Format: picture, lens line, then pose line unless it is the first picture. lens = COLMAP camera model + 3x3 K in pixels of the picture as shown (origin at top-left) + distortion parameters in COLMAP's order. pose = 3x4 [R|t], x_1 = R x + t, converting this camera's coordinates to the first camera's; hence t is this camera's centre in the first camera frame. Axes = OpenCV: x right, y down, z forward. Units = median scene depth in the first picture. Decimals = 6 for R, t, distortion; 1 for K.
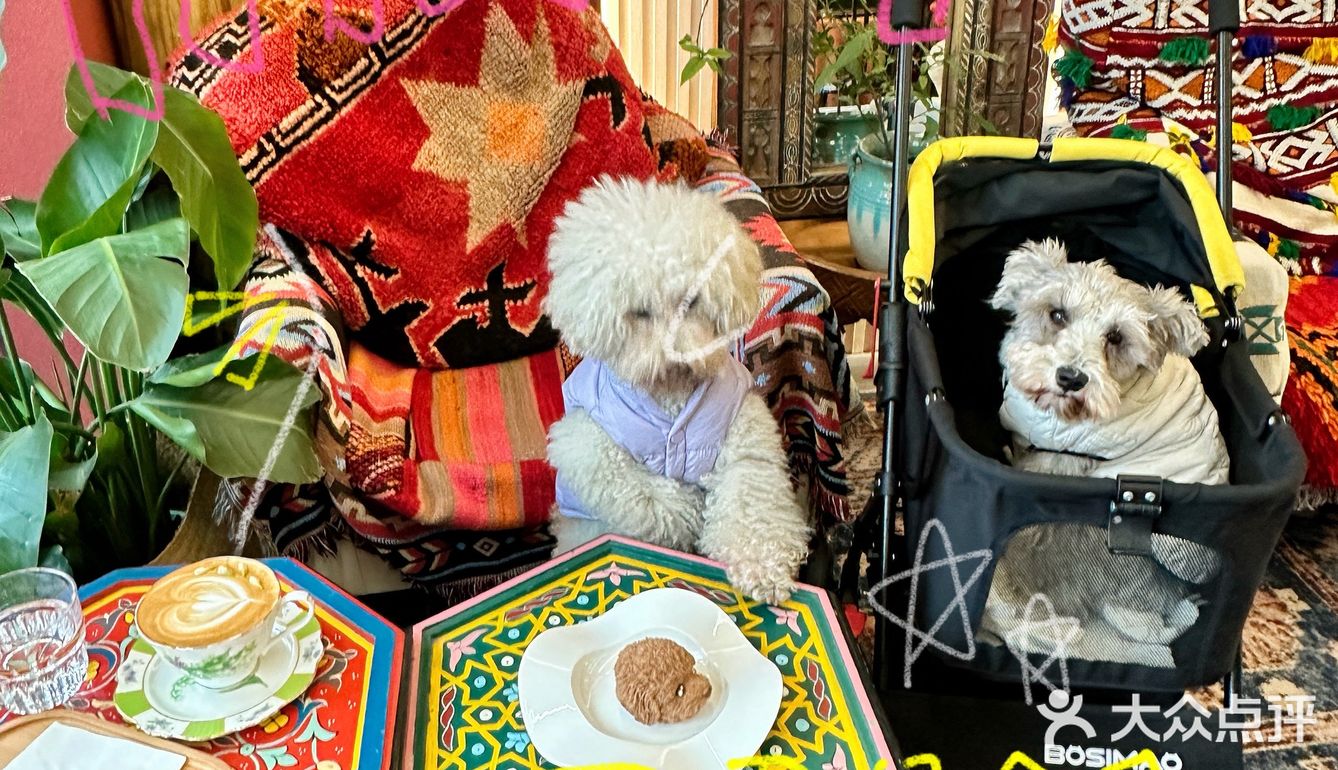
lens RADIAL K [[1158.8, 0, 638.2], [0, 1158.8, 384.3], [0, 0, 1]] dist [0.003711, -0.007209]
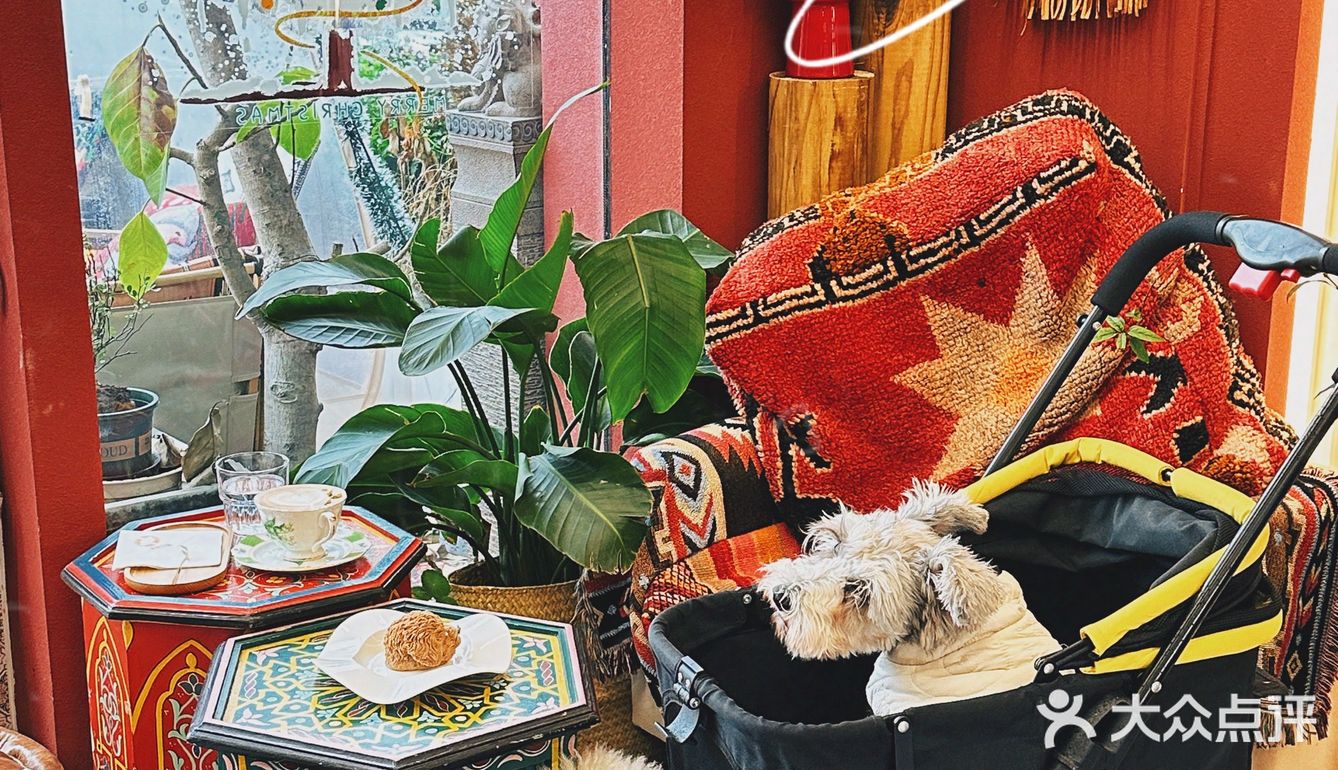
lens RADIAL K [[2006.3, 0, 666.8], [0, 2006.3, 430.5], [0, 0, 1]] dist [0.240025, -0.006486]
pose [[0.480234, 0.243945, -0.842536, 1.218829], [-0.452926, 0.891548, -0.000025, -0.062859], [0.751155, 0.381618, 0.538640, -0.054142]]
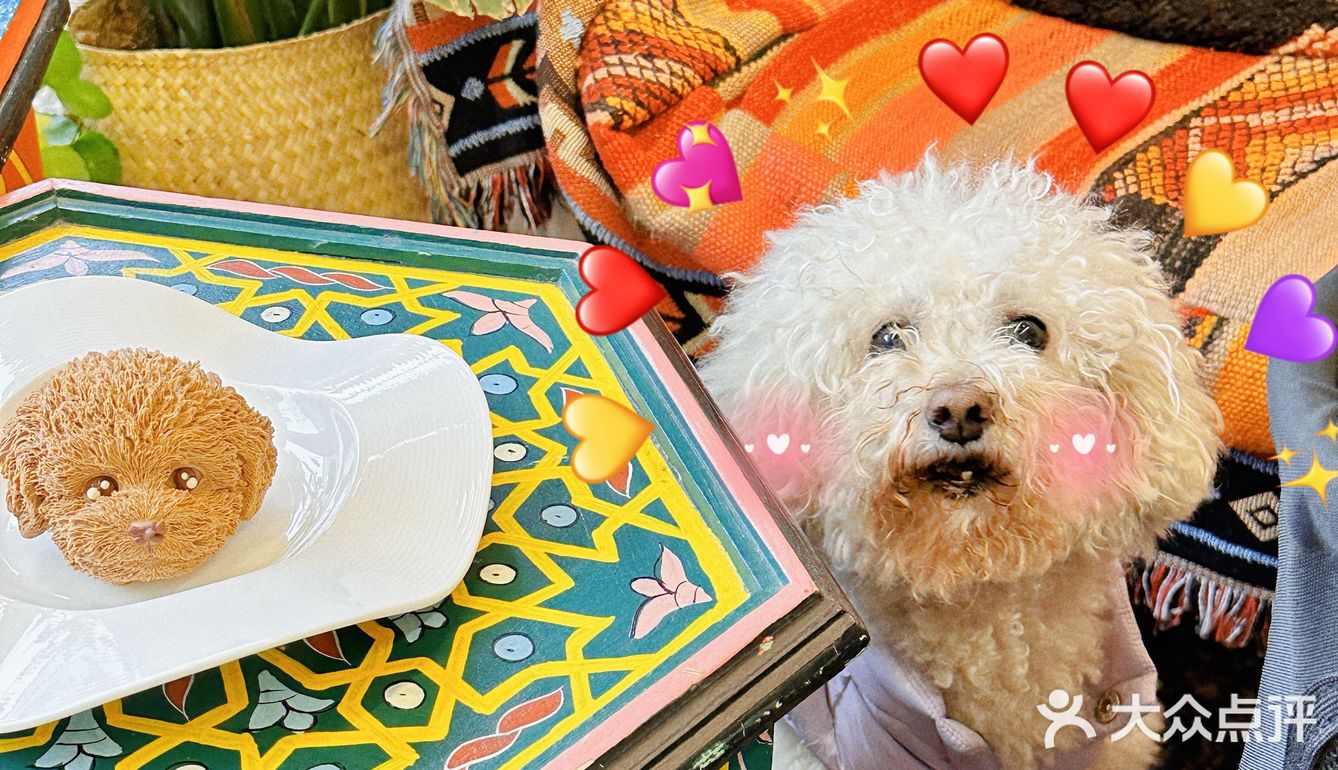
lens RADIAL K [[2138.8, 0, 669.0], [0, 2138.8, 385.0], [0, 0, 1]] dist [0.113452, -0.009490]
pose [[0.669458, 0.428989, -0.606460, 0.328558], [-0.411519, 0.893848, 0.178011, 0.024699], [0.618448, 0.130399, 0.774931, 0.346901]]
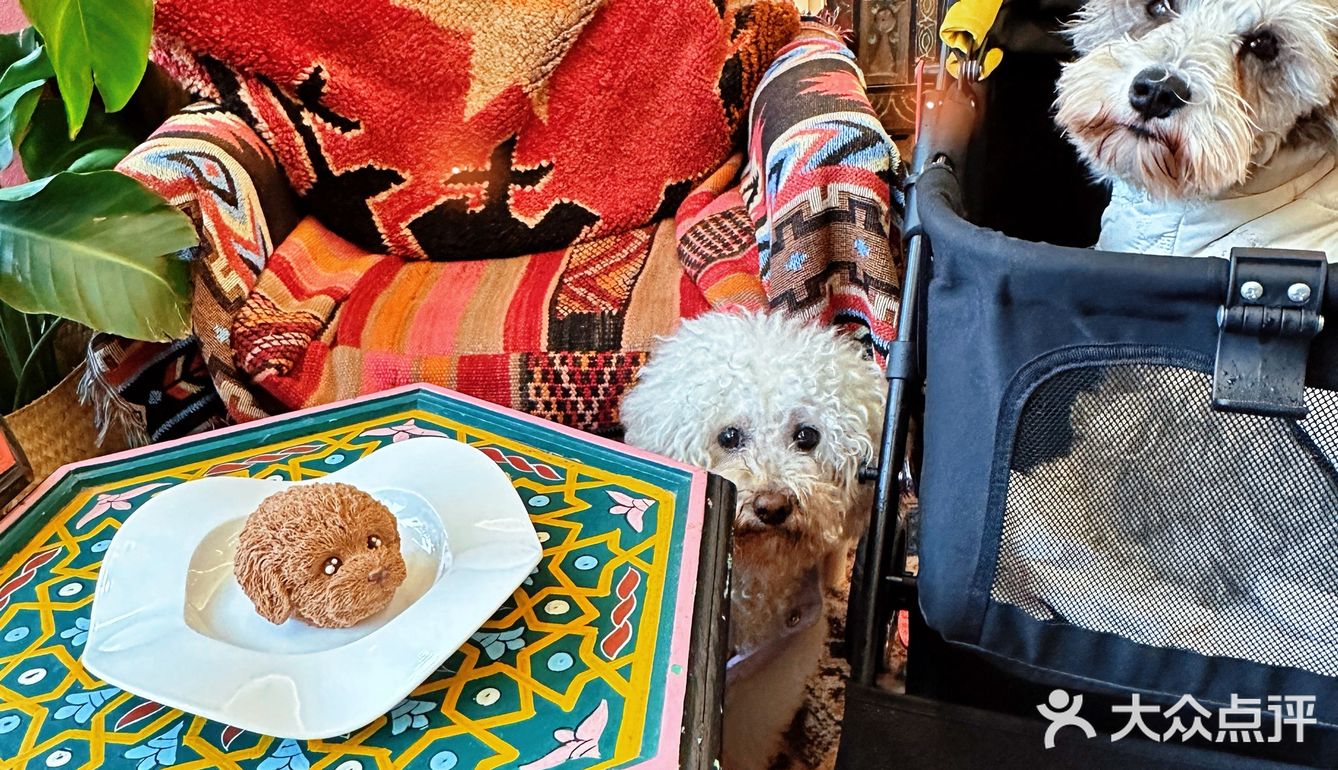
lens RADIAL K [[1158.8, 0, 638.2], [0, 1158.8, 384.3], [0, 0, 1]] dist [0.003711, -0.007209]
pose [[0.971233, 0.057671, -0.231043, 0.180281], [-0.074062, 0.995268, -0.062904, 0.120177], [0.226322, 0.078206, 0.970908, 0.289739]]
